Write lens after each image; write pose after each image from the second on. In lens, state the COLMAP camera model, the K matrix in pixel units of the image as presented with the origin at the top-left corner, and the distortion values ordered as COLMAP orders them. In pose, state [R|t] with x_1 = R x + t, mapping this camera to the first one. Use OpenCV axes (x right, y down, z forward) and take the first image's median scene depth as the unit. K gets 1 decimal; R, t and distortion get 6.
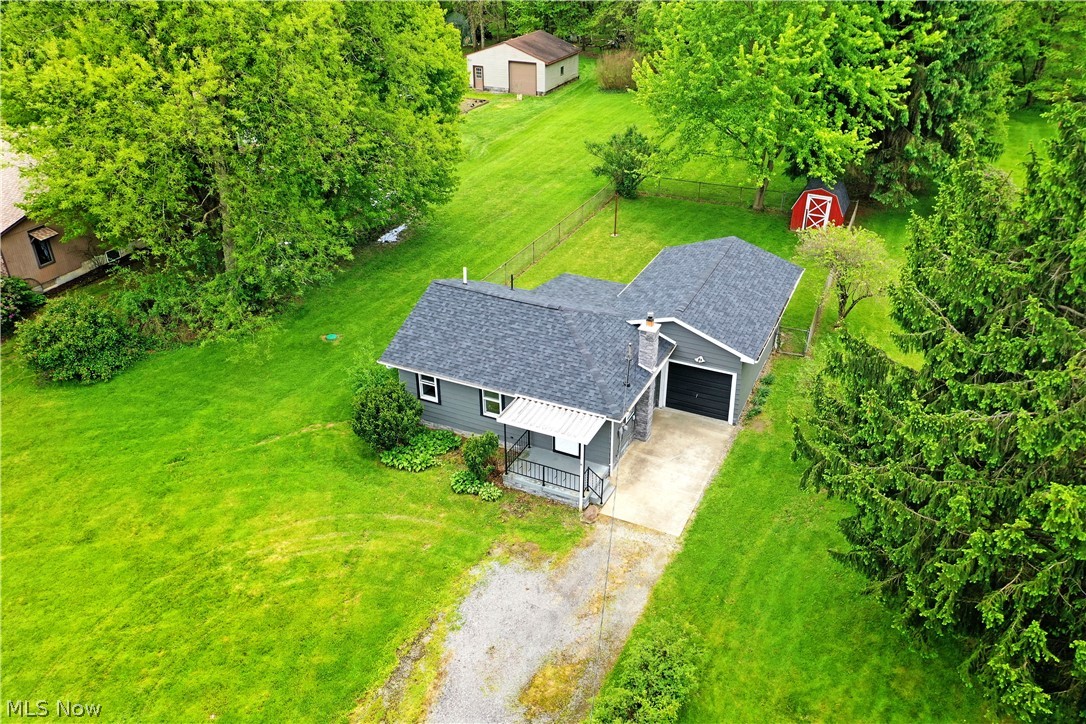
lens RADIAL K [[865.5, 0, 538.3], [0, 865.5, 359.2], [0, 0, 1]] dist [0.020270, -0.002671]
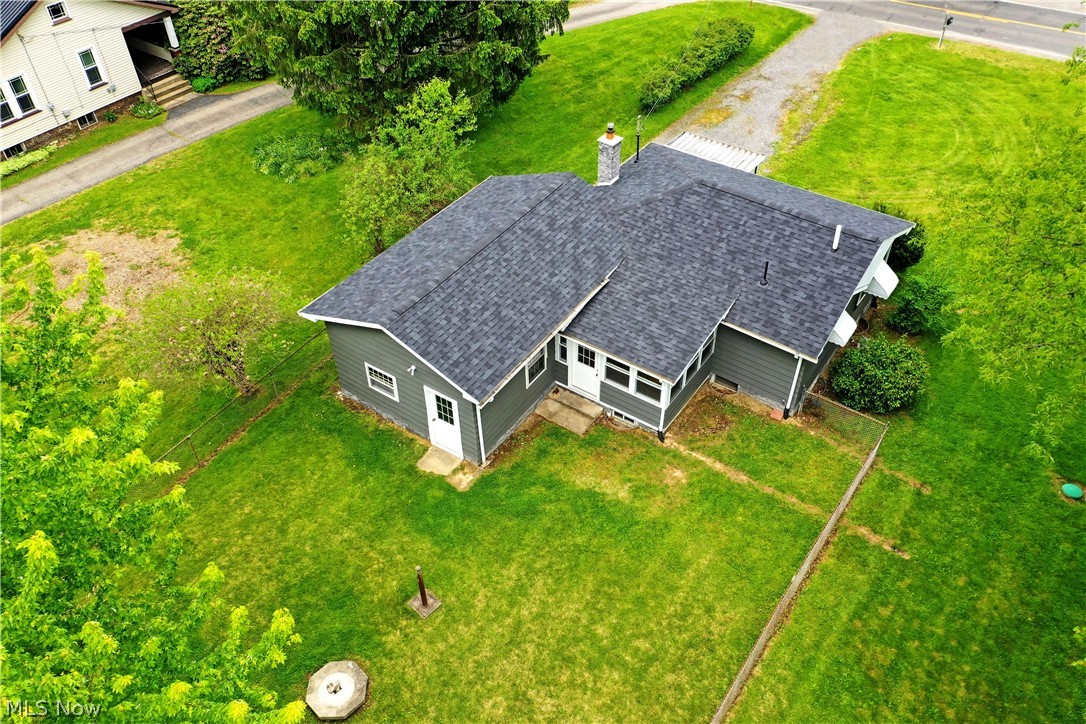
lens RADIAL K [[865.5, 0, 538.3], [0, 865.5, 359.2], [0, 0, 1]] dist [0.020270, -0.002671]
pose [[-0.984967, -0.094812, 0.144401, 0.047919], [0.107306, 0.319270, 0.941569, -0.853805], [-0.135375, 0.942909, -0.304296, 1.525637]]
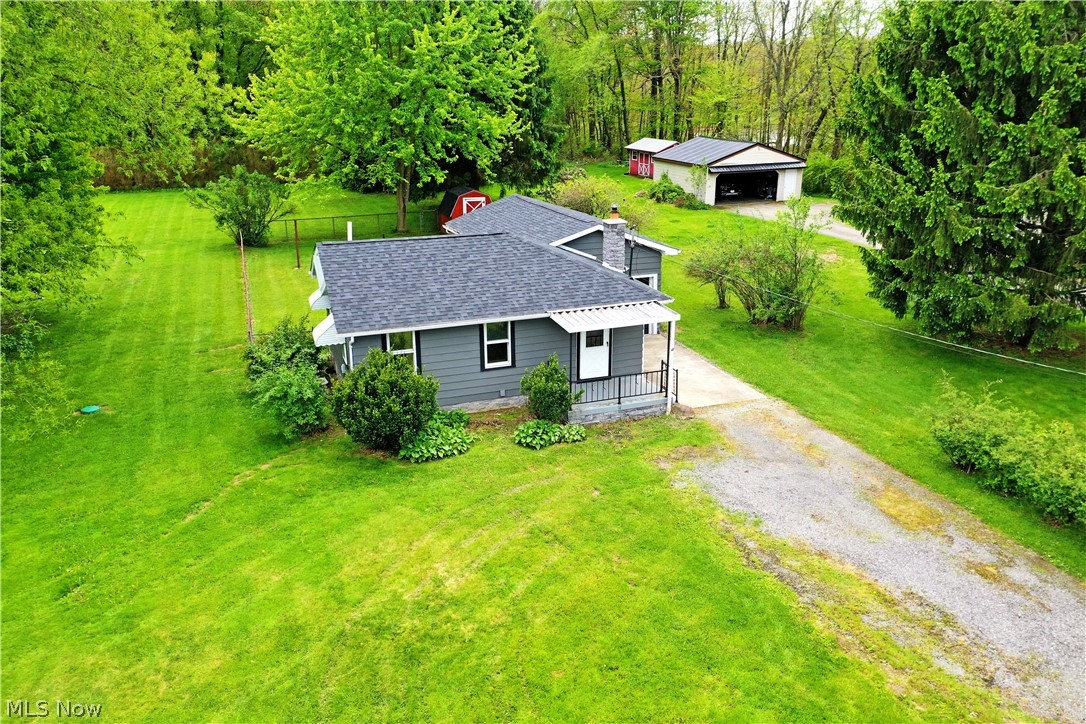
lens RADIAL K [[865.5, 0, 538.3], [0, 865.5, 359.2], [0, 0, 1]] dist [0.020270, -0.002671]
pose [[0.703513, -0.220410, 0.675639, -0.578539], [0.350064, 0.934831, -0.059542, 0.125203], [-0.618485, 0.278405, 0.734824, 0.422020]]
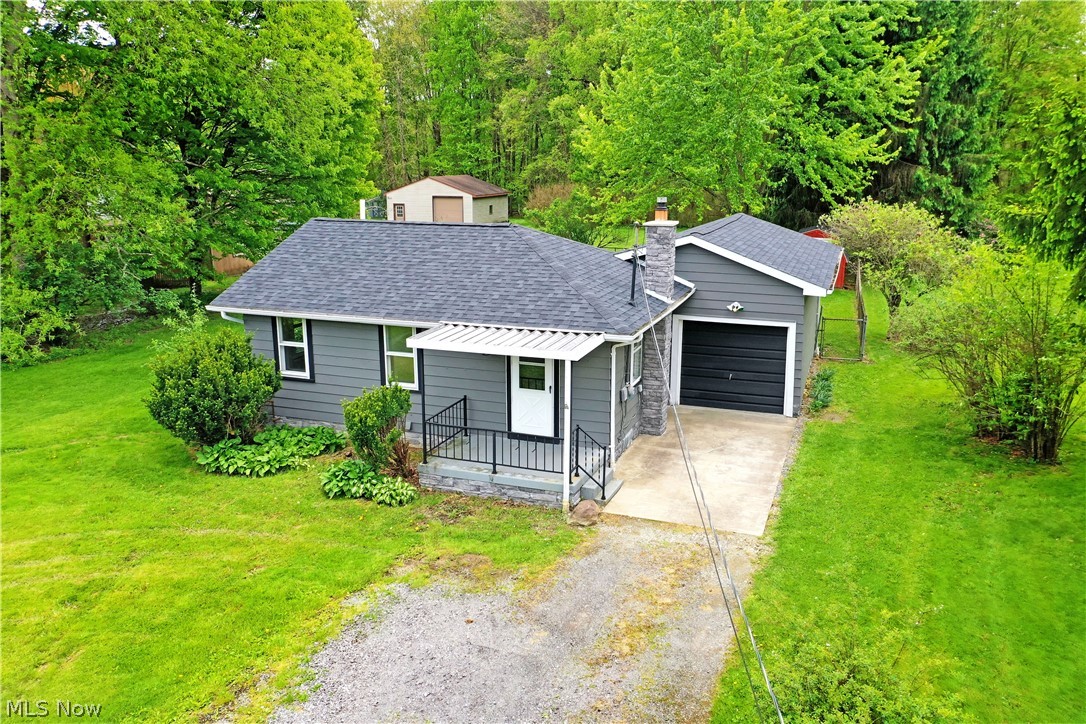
lens RADIAL K [[865.5, 0, 538.3], [0, 865.5, 359.2], [0, 0, 1]] dist [0.020270, -0.002671]
pose [[0.996166, -0.012440, 0.086598, -0.012212], [0.036008, 0.960411, -0.276250, 0.222309], [-0.079733, 0.278309, 0.957177, 0.449339]]
